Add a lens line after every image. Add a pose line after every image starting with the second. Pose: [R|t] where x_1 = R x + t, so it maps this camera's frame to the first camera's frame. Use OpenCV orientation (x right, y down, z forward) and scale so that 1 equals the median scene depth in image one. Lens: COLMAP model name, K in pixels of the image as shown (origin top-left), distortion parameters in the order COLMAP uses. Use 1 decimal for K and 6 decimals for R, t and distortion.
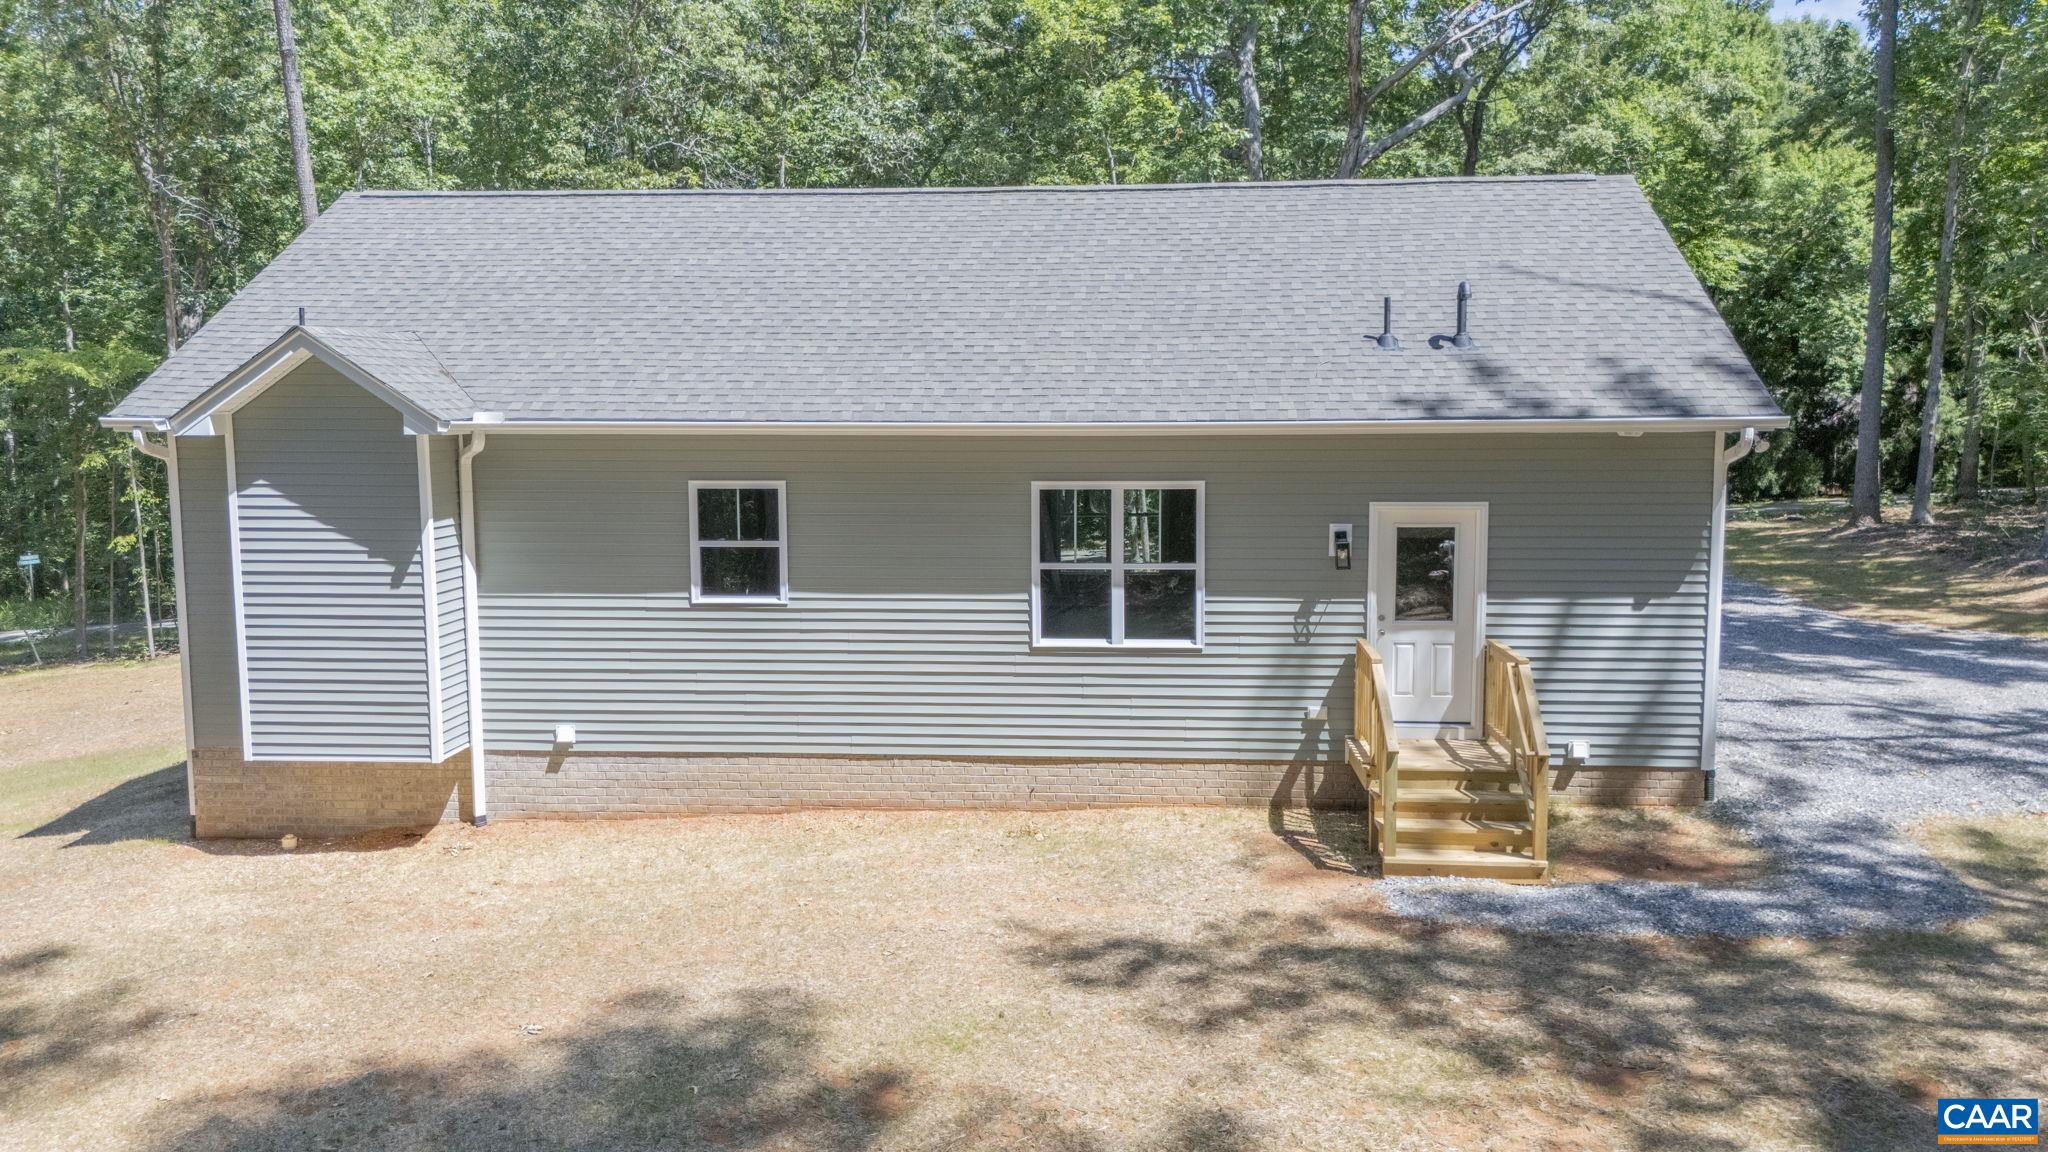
lens RADIAL K [[1538.3, 0, 1031.3], [0, 1538.3, 573.9], [0, 0, 1]] dist [0.085871, -0.105743]
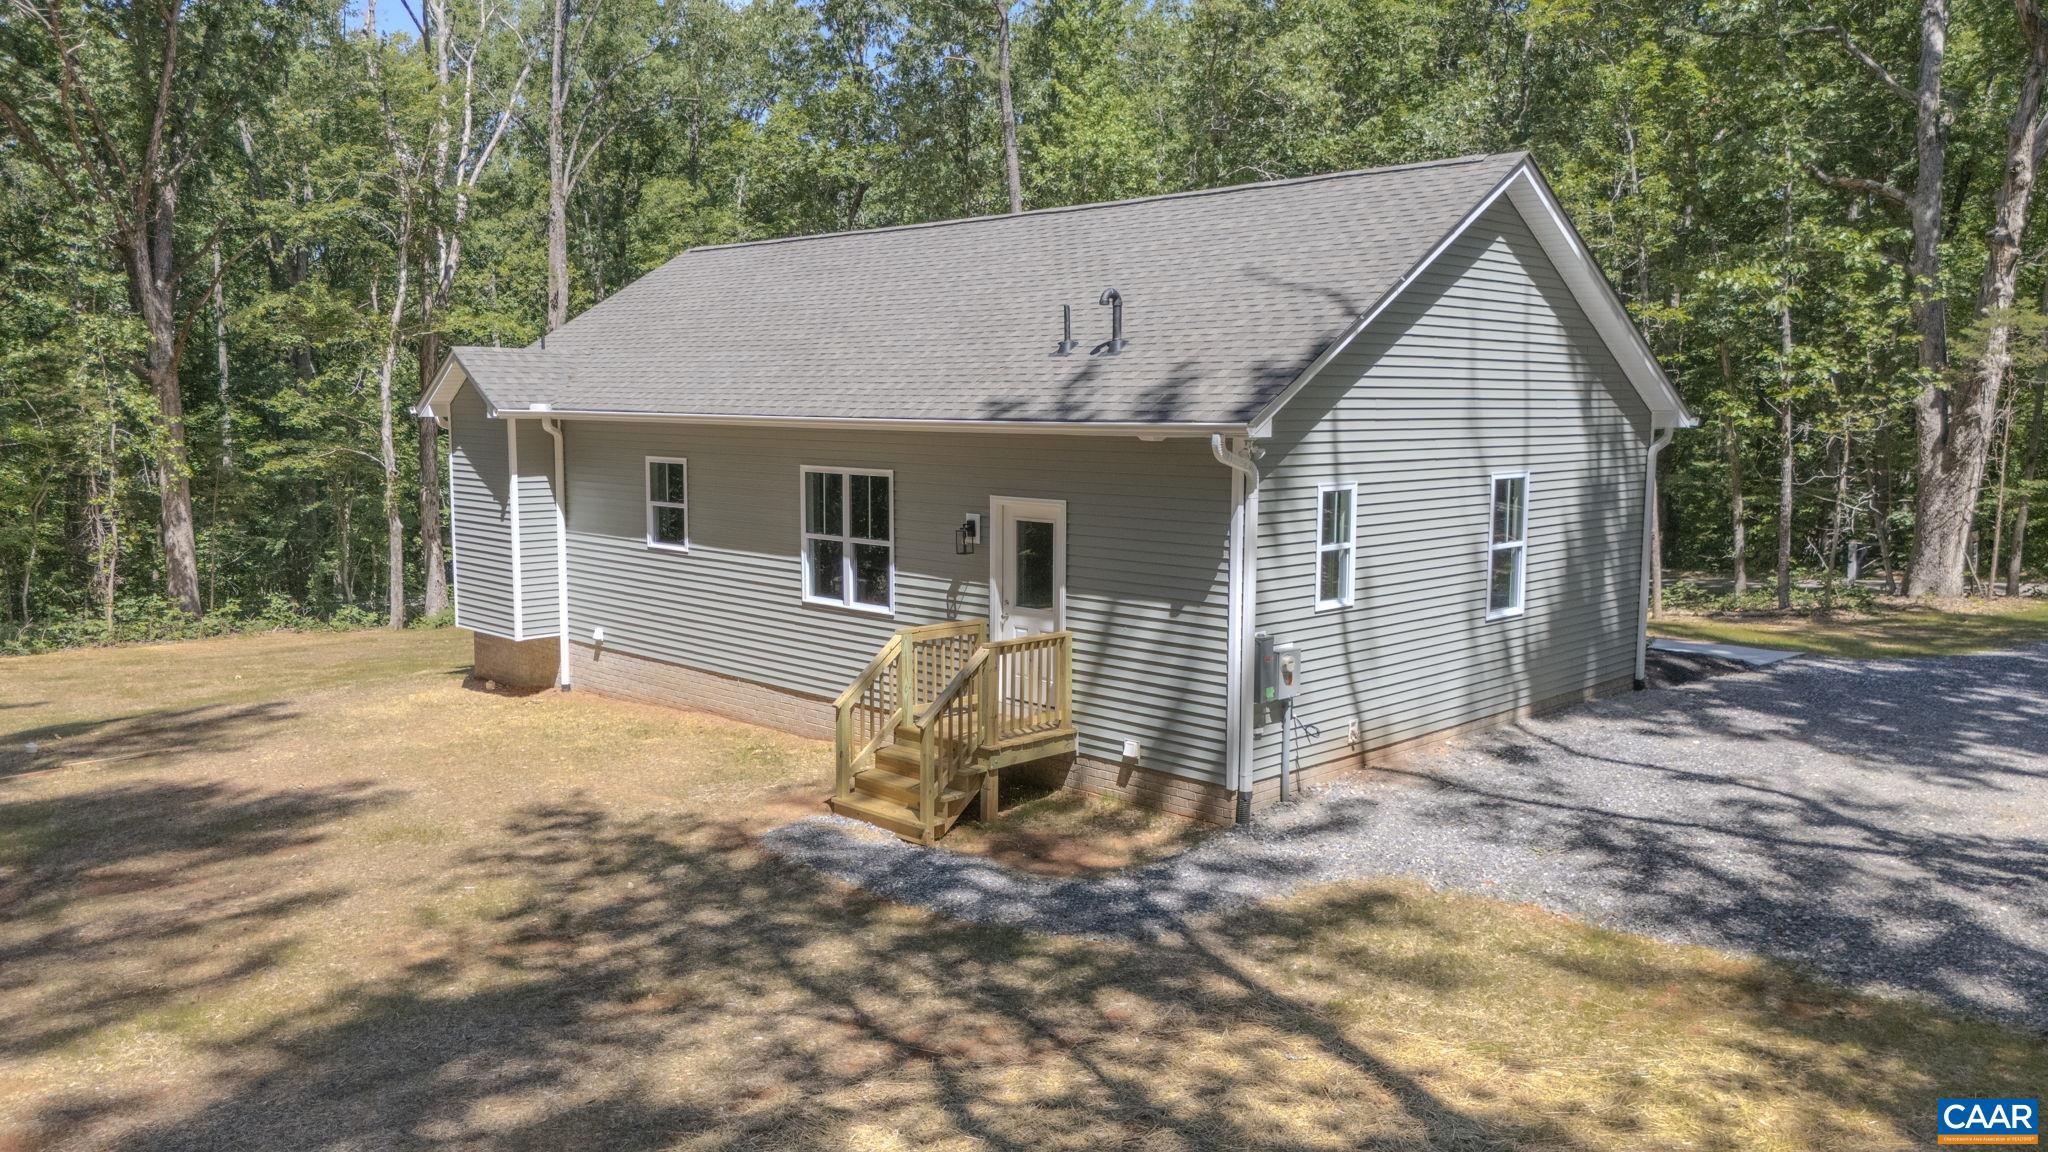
lens RADIAL K [[1538.3, 0, 1031.3], [0, 1538.3, 573.9], [0, 0, 1]] dist [0.085871, -0.105743]
pose [[0.760487, 0.079806, -0.644430, 1.096887], [-0.078742, 0.996429, 0.030474, -0.030287], [0.644561, 0.027569, 0.764056, 0.218095]]
